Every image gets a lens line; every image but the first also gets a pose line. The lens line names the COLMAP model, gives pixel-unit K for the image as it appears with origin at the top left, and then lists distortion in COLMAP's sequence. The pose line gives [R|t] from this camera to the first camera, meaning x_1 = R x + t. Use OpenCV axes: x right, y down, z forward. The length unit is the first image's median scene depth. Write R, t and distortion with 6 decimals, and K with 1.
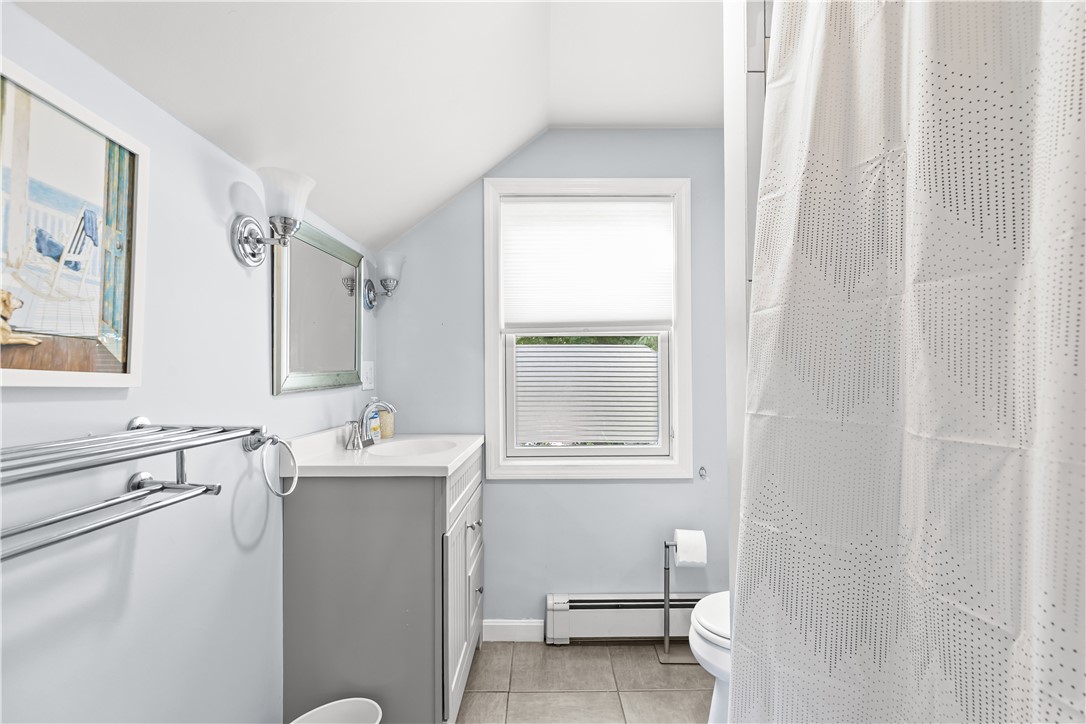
lens RADIAL K [[495.1, 0, 543.9], [0, 495.1, 374.1], [0, 0, 1]] dist [0.000143, 0.000090]
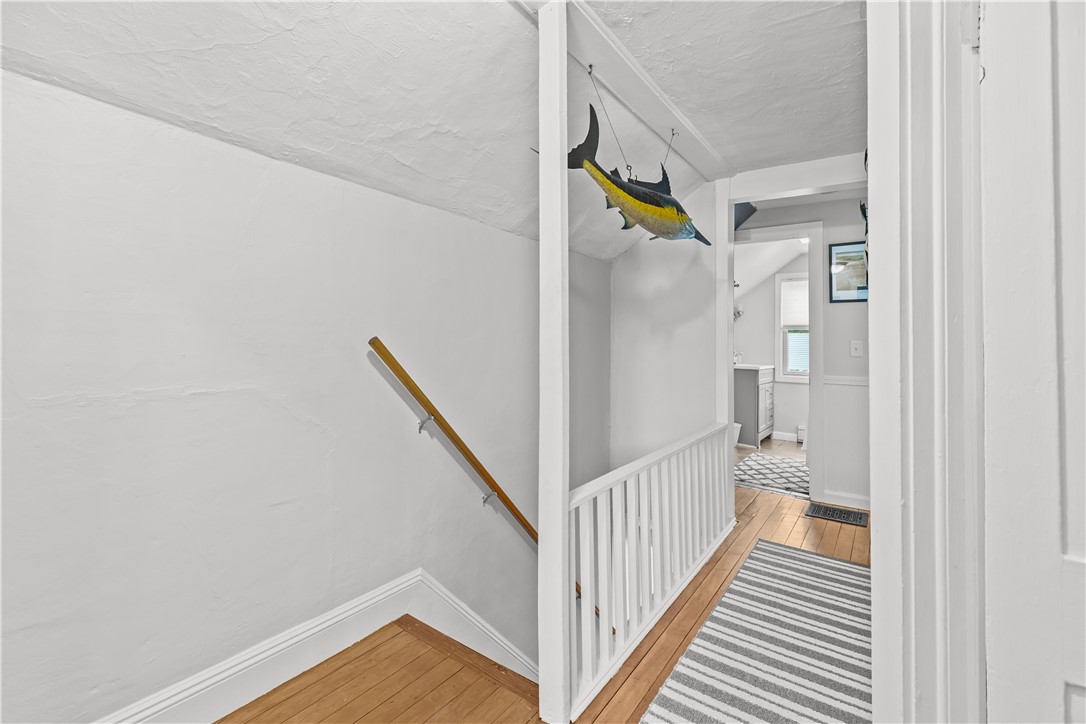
lens RADIAL K [[489.8, 0, 547.3], [0, 489.8, 339.6], [0, 0, 1]] dist [0.000401, 0.000634]
pose [[0.812293, 0.006739, -0.583211, 0.463369], [-0.008573, 0.999963, -0.000385, -0.010150], [0.583187, 0.005312, 0.812321, -2.059066]]
